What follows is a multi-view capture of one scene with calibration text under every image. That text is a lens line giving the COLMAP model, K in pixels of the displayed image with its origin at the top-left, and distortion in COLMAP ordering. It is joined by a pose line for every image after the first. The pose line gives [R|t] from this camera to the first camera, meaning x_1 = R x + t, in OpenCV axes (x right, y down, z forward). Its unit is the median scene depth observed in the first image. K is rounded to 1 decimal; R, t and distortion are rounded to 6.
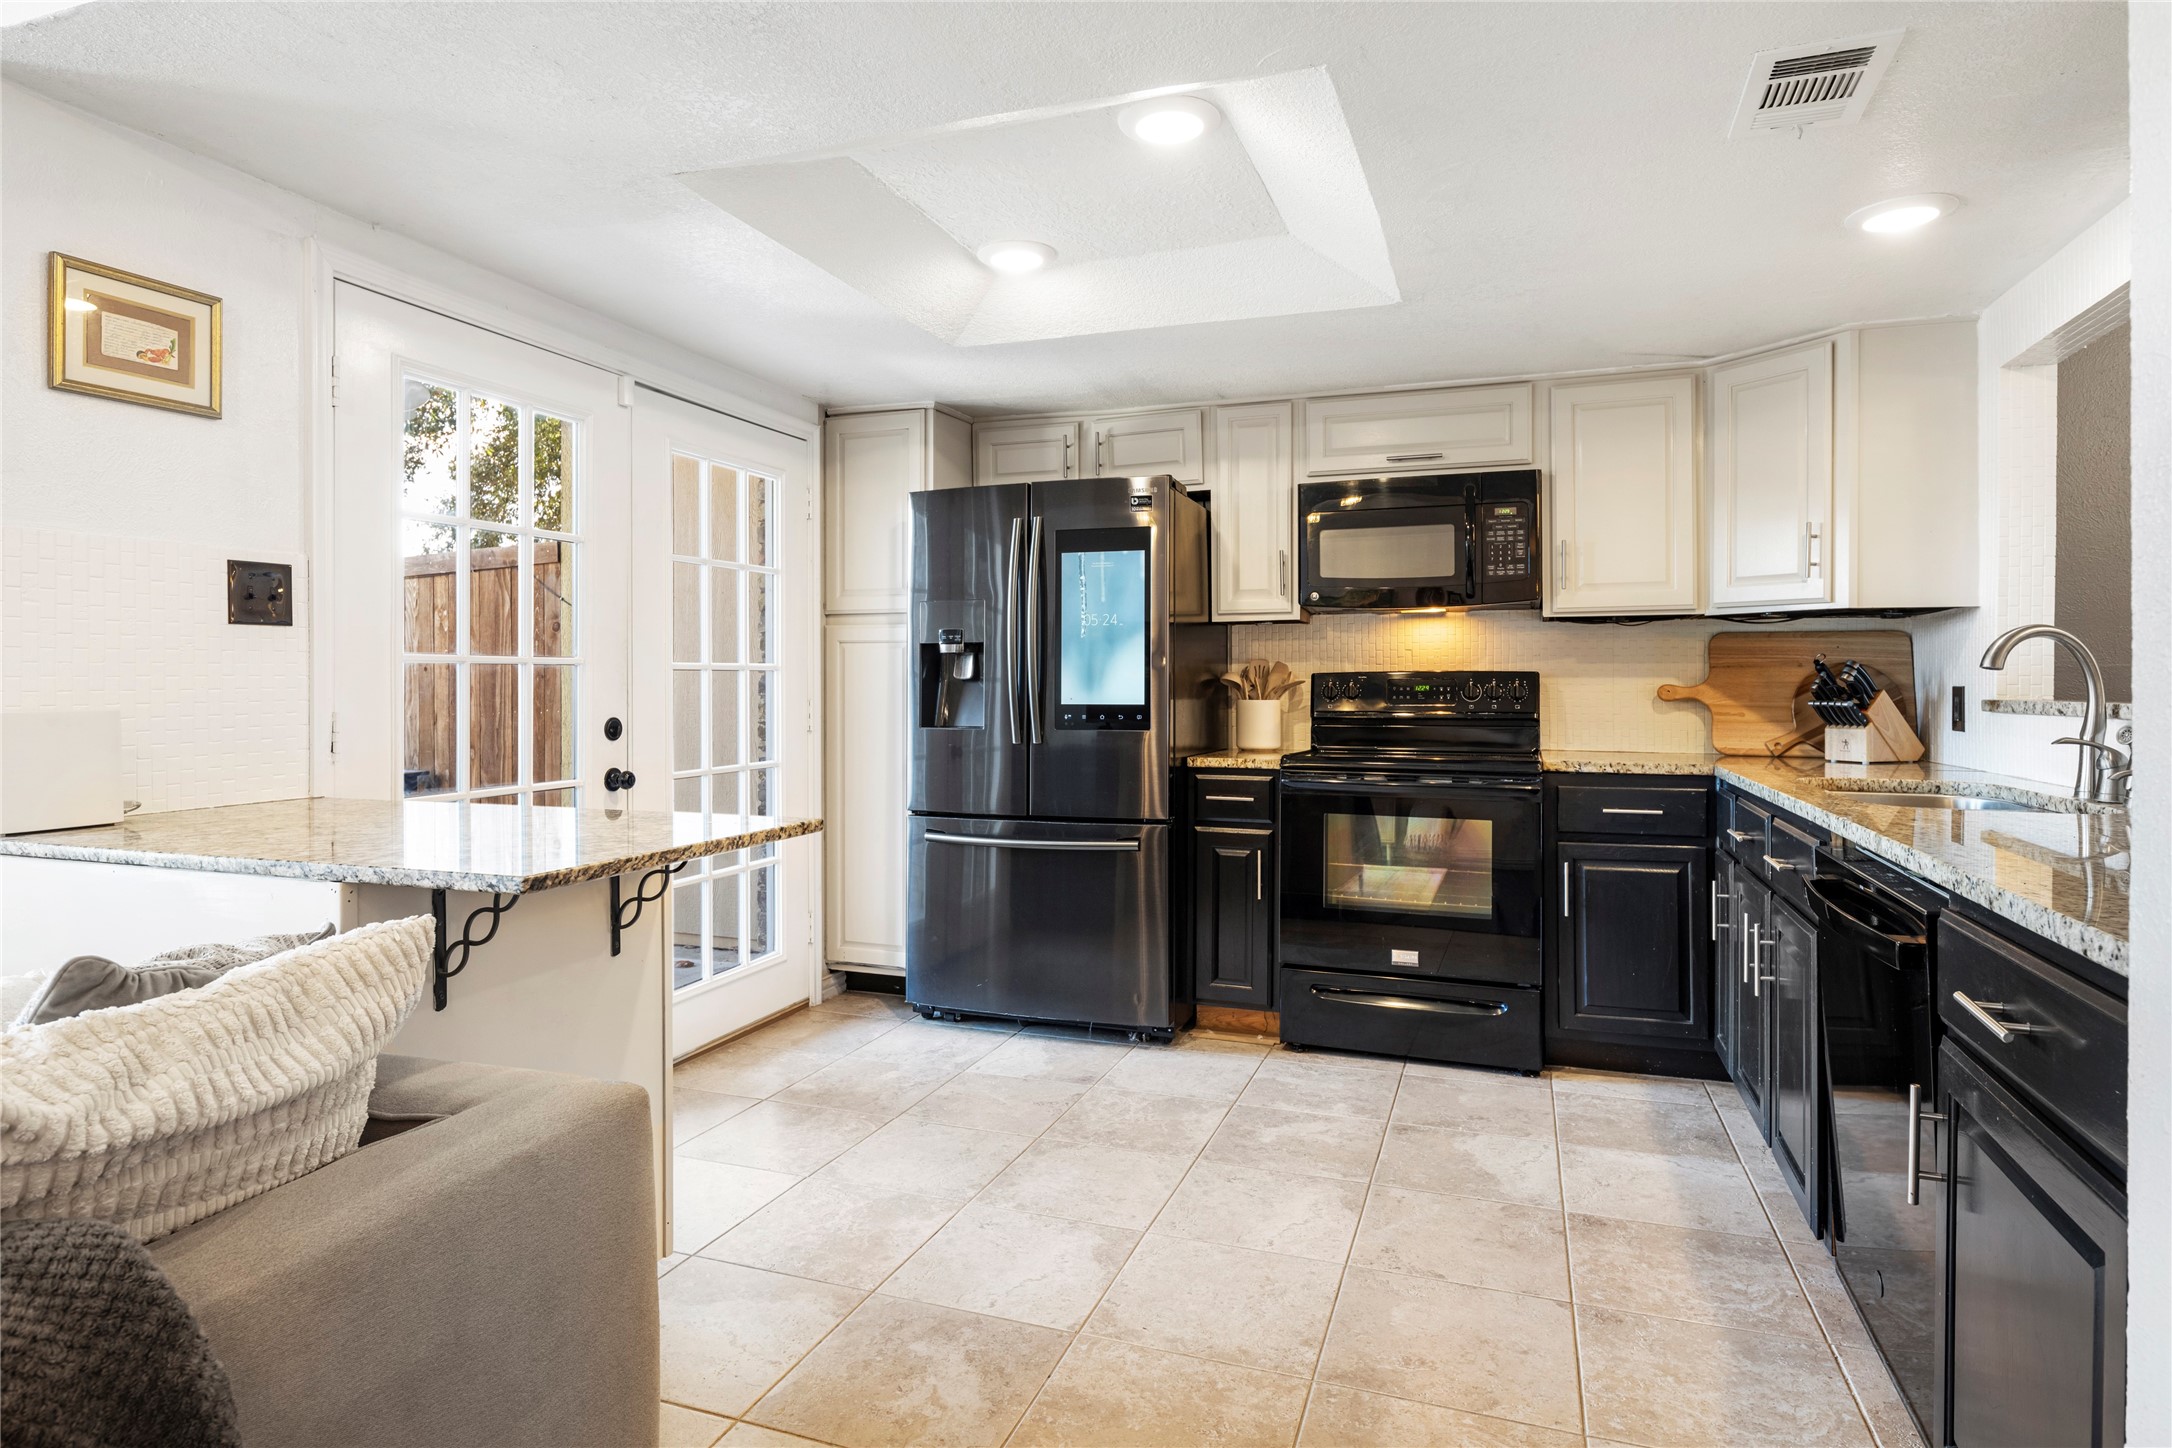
lens RADIAL K [[1180.7, 0, 1065.8], [0, 1180.7, 676.0], [0, 0, 1]] dist [-0.004210, -0.005897]
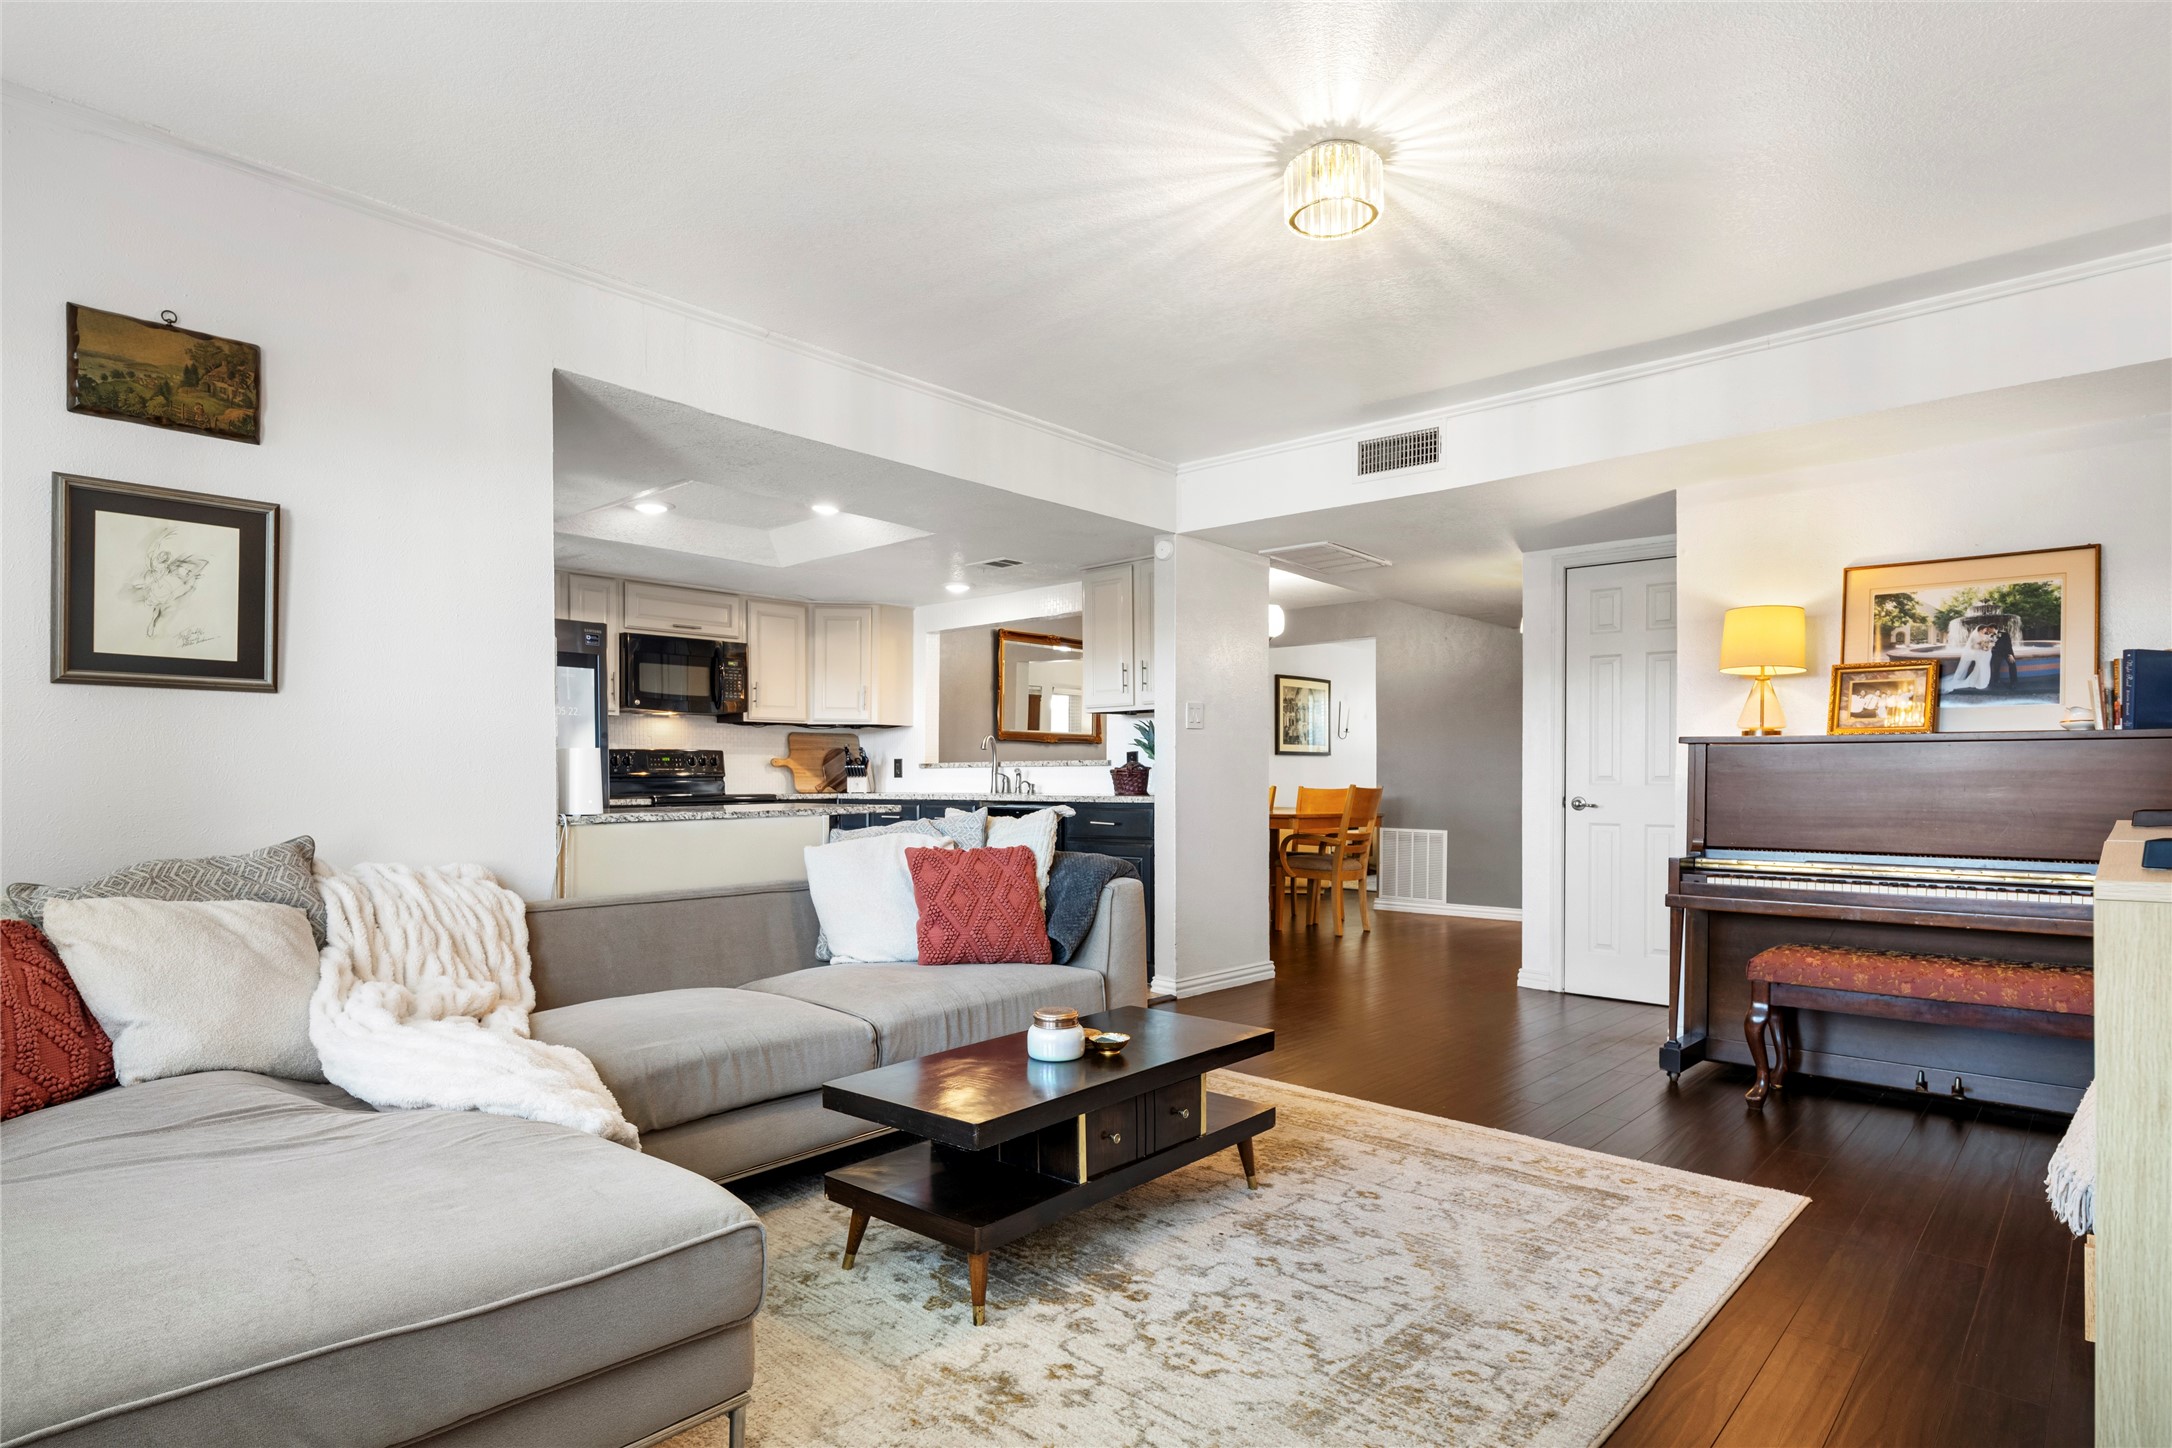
lens RADIAL K [[1180.7, 0, 1072.0], [0, 1180.7, 769.3], [0, 0, 1]] dist [-0.004210, -0.005897]
pose [[0.366596, 0.004811, 0.930368, -1.237835], [0.000175, 0.999986, -0.005241, 0.039337], [-0.930380, 0.002084, 0.366590, -0.193025]]
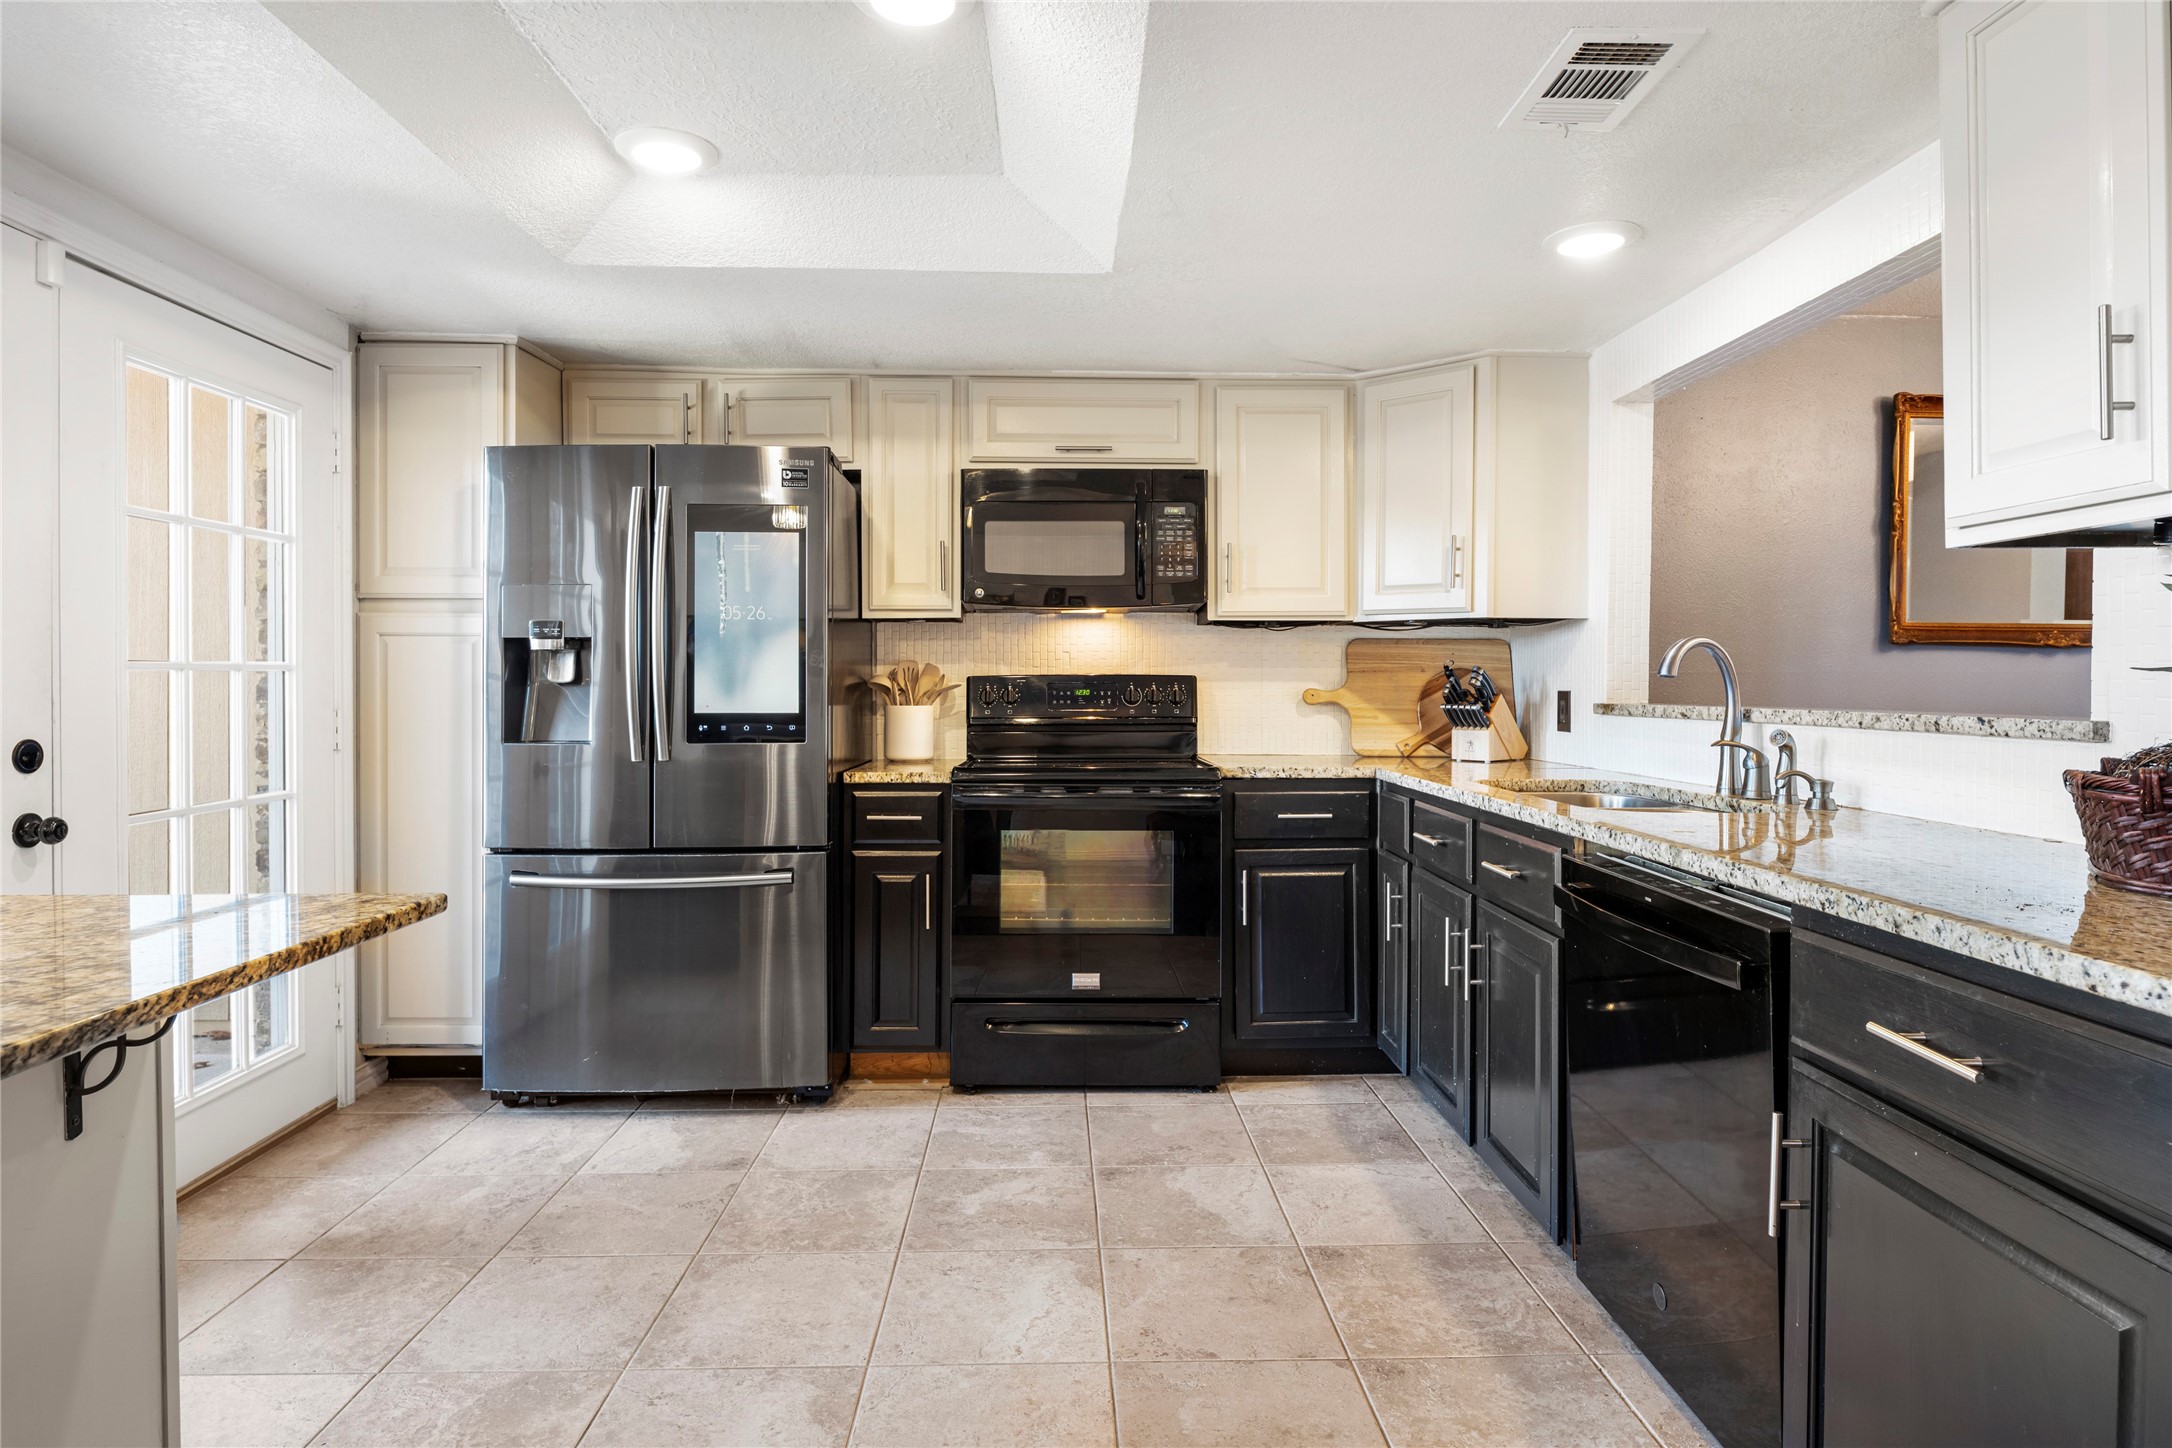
lens RADIAL K [[1180.7, 0, 1074.1], [0, 1180.7, 684.8], [0, 0, 1]] dist [-0.004210, -0.005897]
pose [[0.926838, 0.000048, 0.375461, -0.073163], [-0.002991, 0.999969, 0.007256, -0.003173], [-0.375449, -0.007848, 0.926810, 0.137447]]
